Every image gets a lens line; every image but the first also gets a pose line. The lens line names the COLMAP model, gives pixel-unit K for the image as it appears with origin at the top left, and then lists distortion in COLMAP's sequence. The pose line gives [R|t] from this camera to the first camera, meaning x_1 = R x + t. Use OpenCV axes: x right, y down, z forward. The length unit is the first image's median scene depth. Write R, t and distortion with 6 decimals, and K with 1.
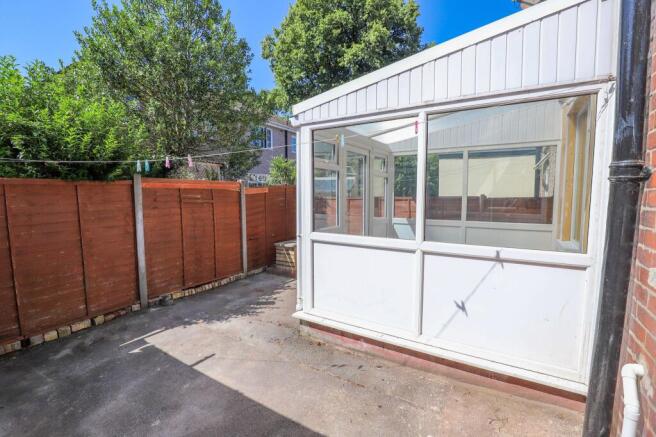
lens RADIAL K [[305.2, 0, 328.0], [0, 305.2, 218.5], [0, 0, 1]] dist [-0.000157, 0.000000]
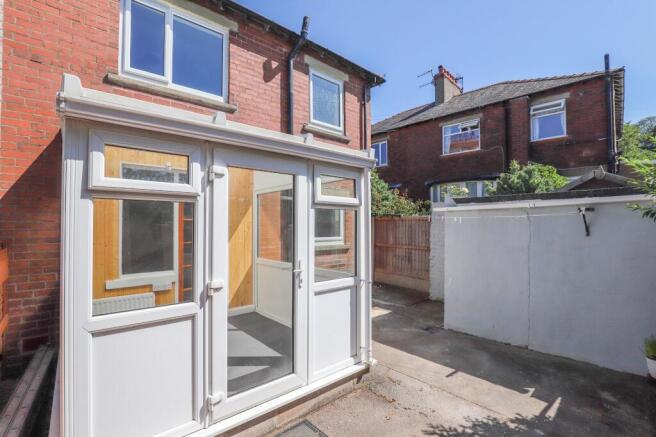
lens RADIAL K [[305.2, 0, 328.0], [0, 305.2, 218.5], [0, 0, 1]] dist [-0.000157, 0.000000]
pose [[-0.958887, 0.006834, 0.283707, -0.258262], [0.024193, 0.998039, 0.057731, -0.206942], [-0.282756, 0.062221, -0.957172, 2.045854]]
